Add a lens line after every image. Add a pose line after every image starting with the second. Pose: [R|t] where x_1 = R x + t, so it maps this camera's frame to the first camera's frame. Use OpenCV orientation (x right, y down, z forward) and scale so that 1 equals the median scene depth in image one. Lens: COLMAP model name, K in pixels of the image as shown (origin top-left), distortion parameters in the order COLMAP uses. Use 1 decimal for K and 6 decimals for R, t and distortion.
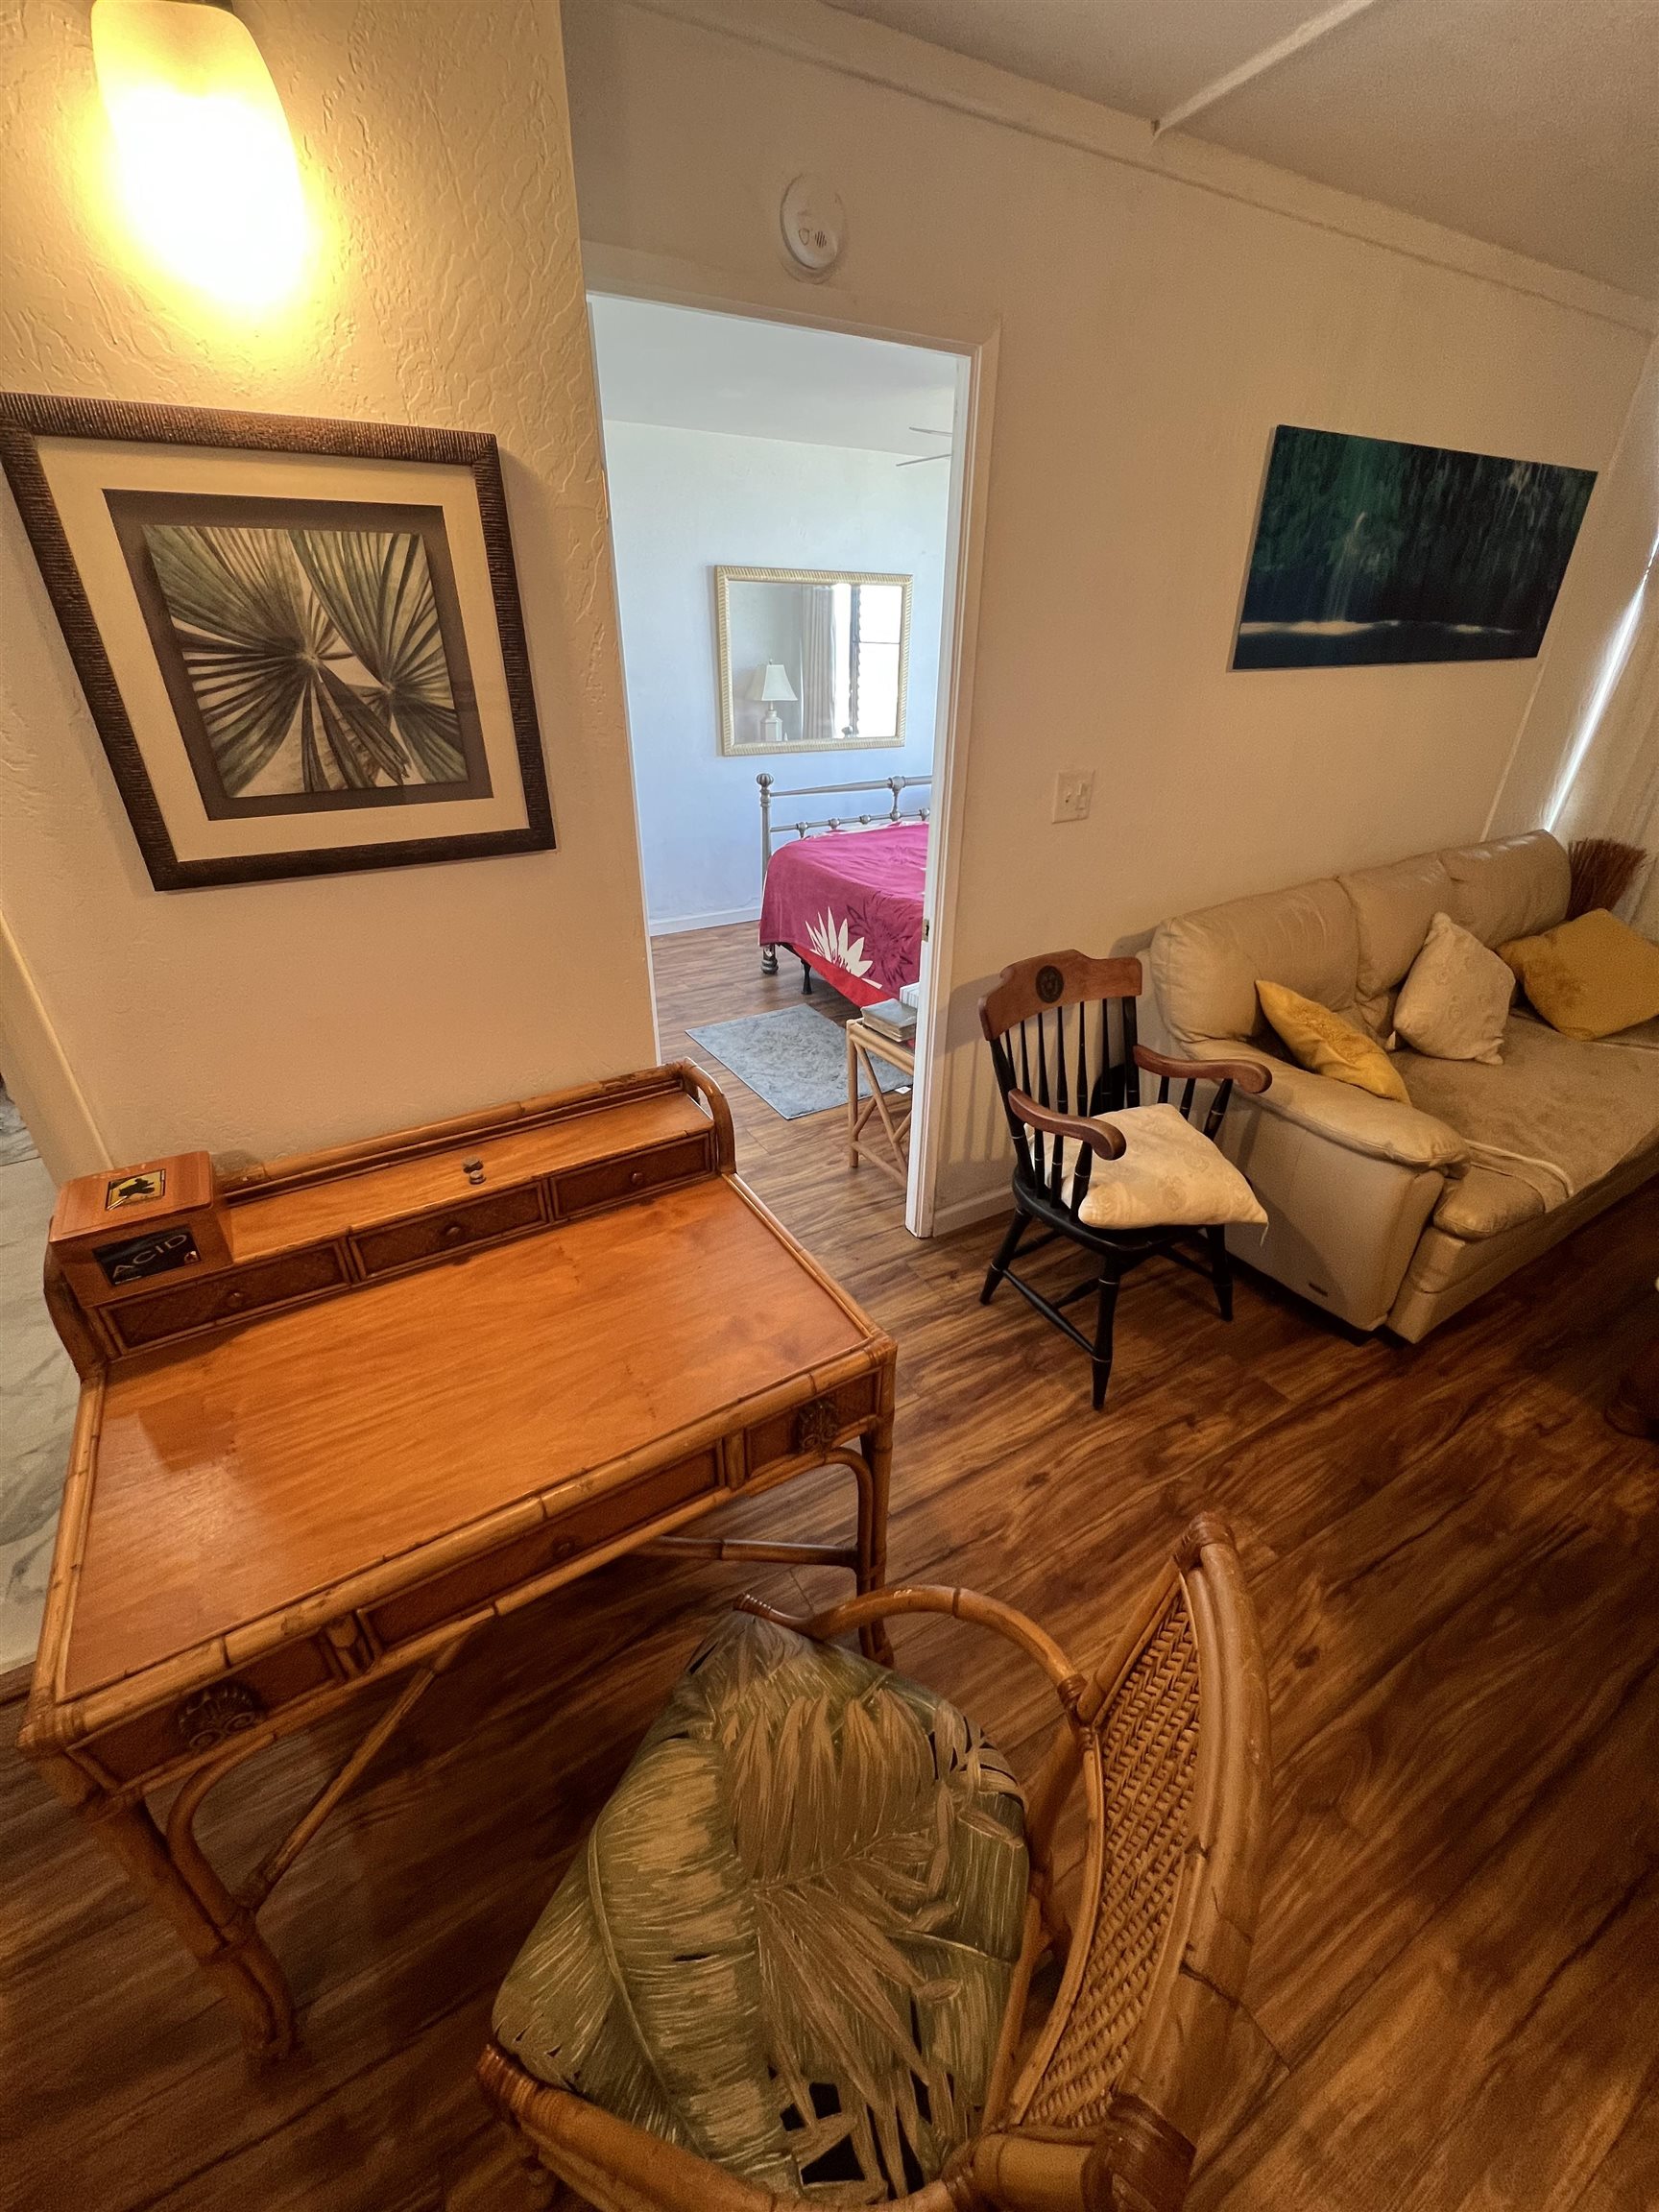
lens RADIAL K [[885.7, 0, 824.4], [0, 885.7, 1110.3], [0, 0, 1]] dist [-0.000989, -0.000352]
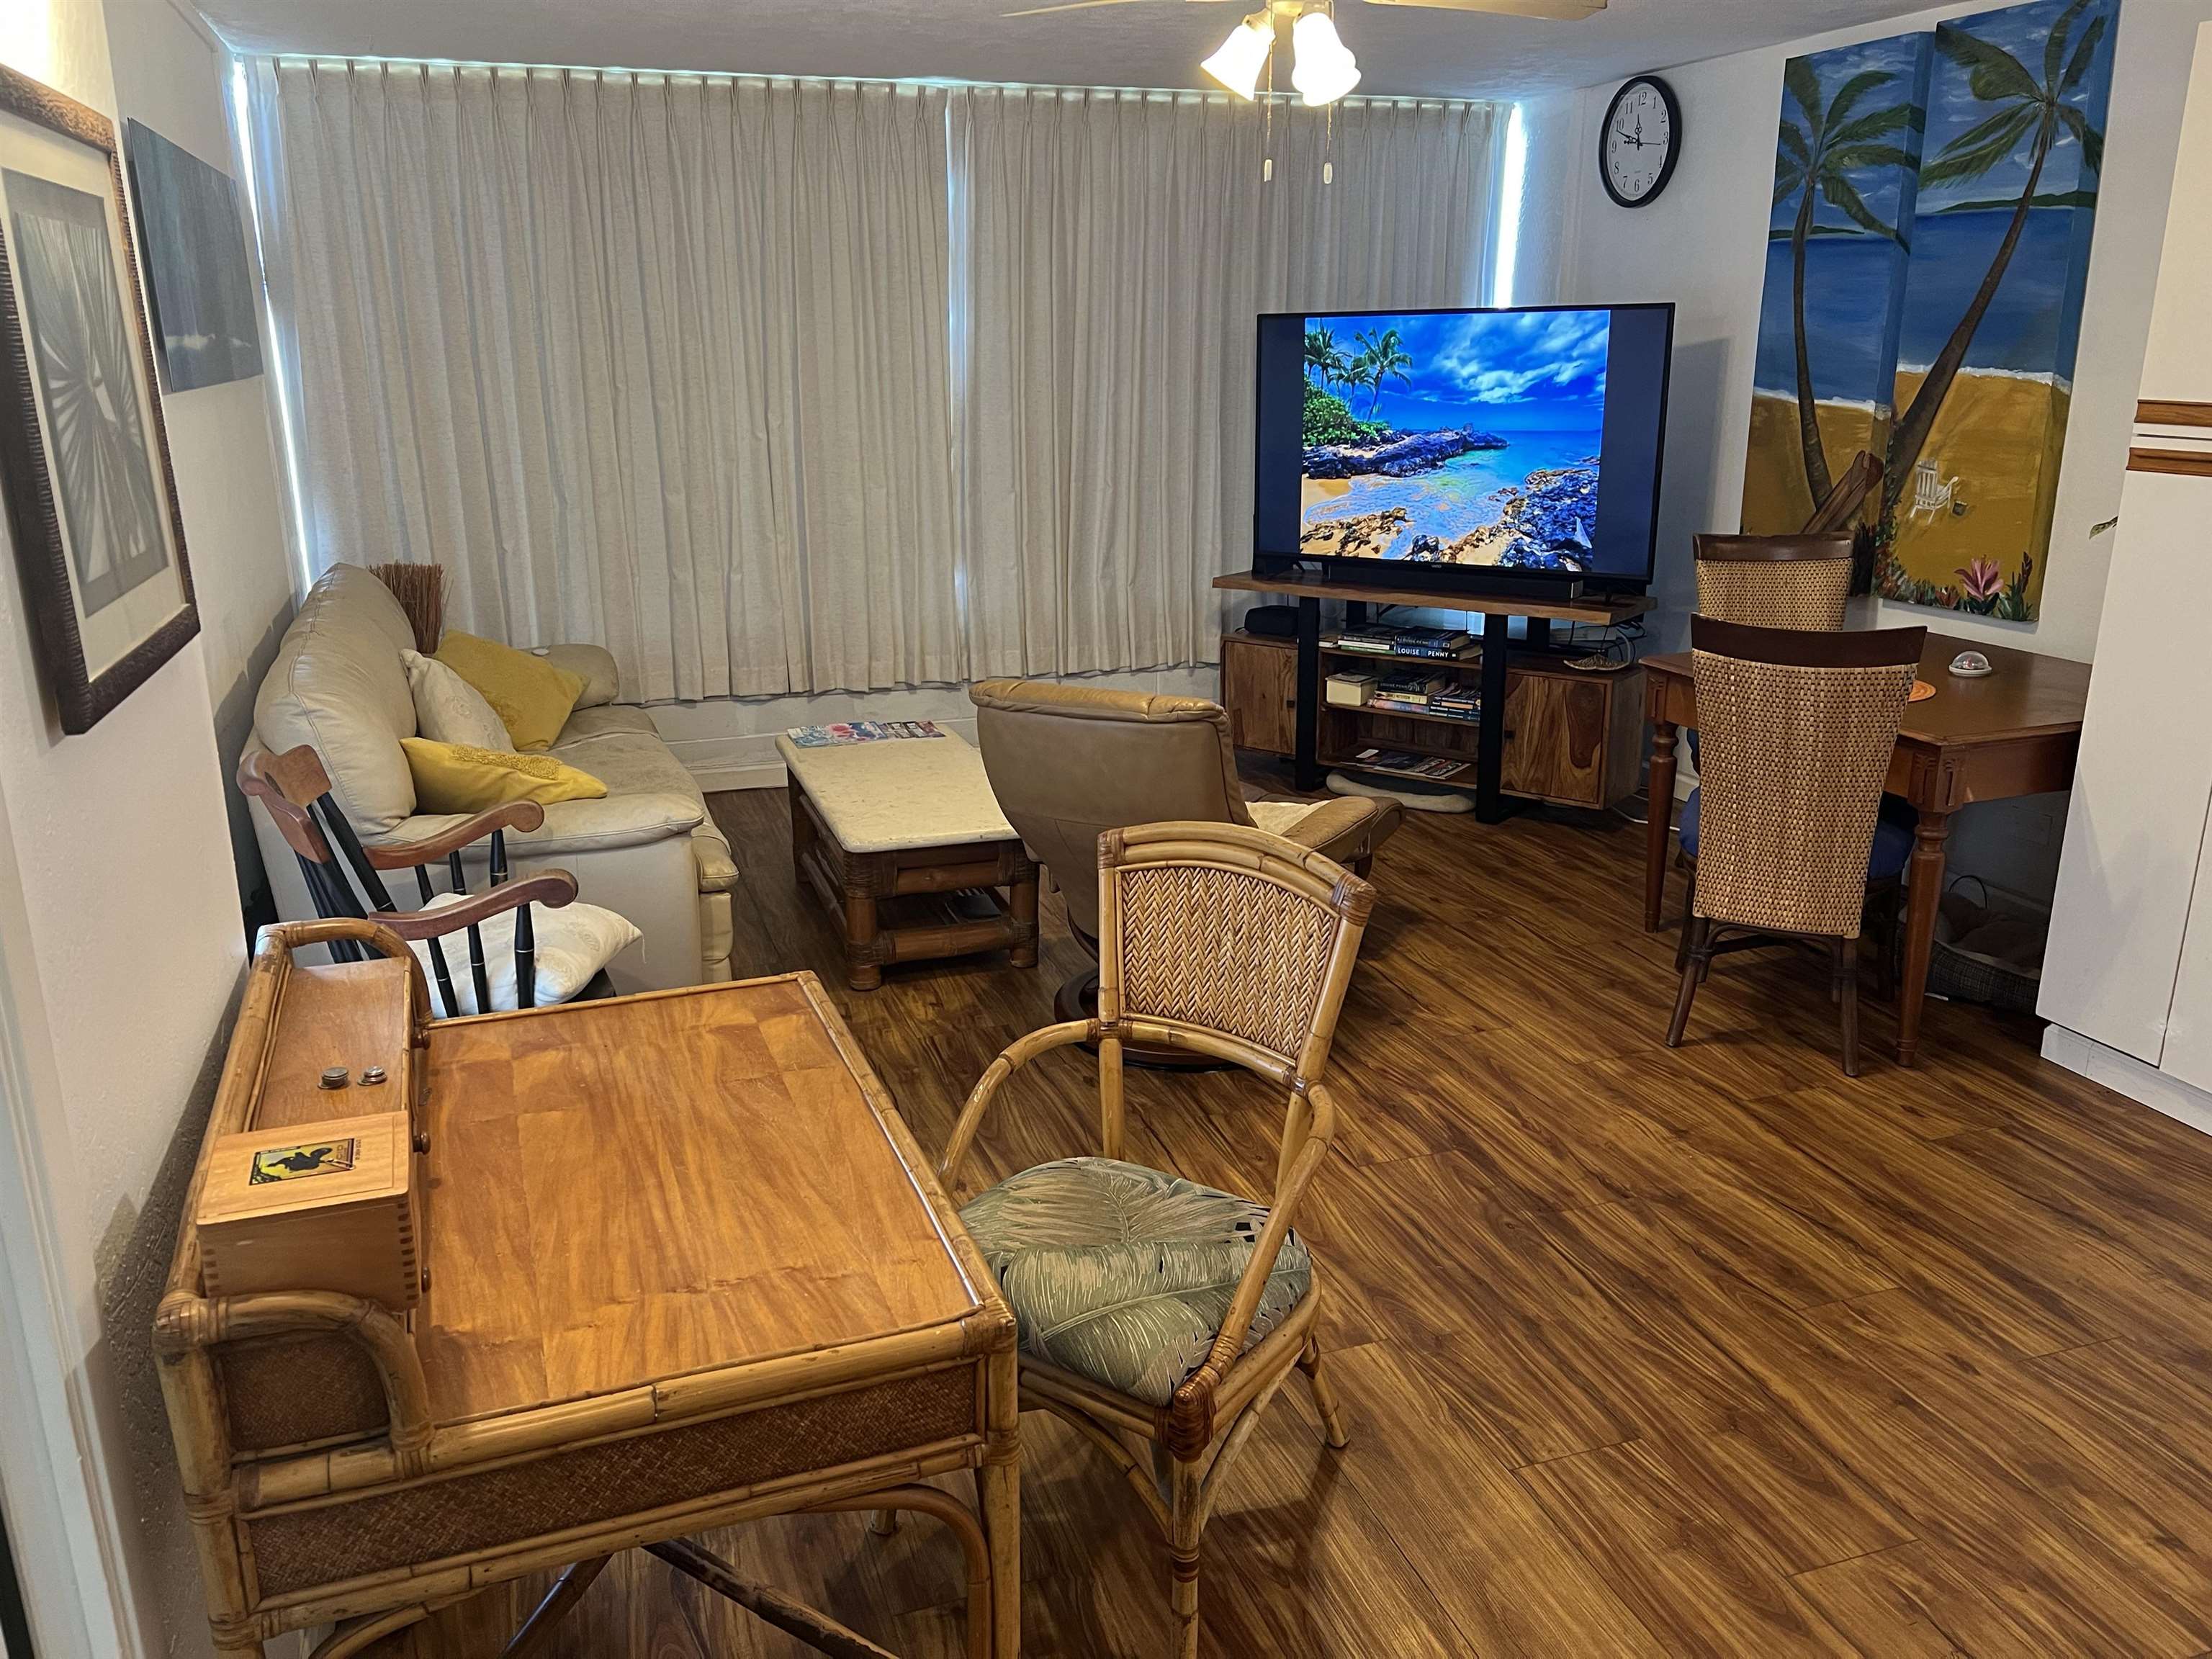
lens RADIAL K [[1657.0, 0, 1105.6], [0, 1657.0, 827.3], [0, 0, 1]] dist [0.063162, 0.001056]
pose [[0.178676, -0.273067, 0.945256, -0.950432], [0.468912, 0.868228, 0.162180, -0.024197], [-0.864984, 0.414264, 0.283176, 0.036550]]
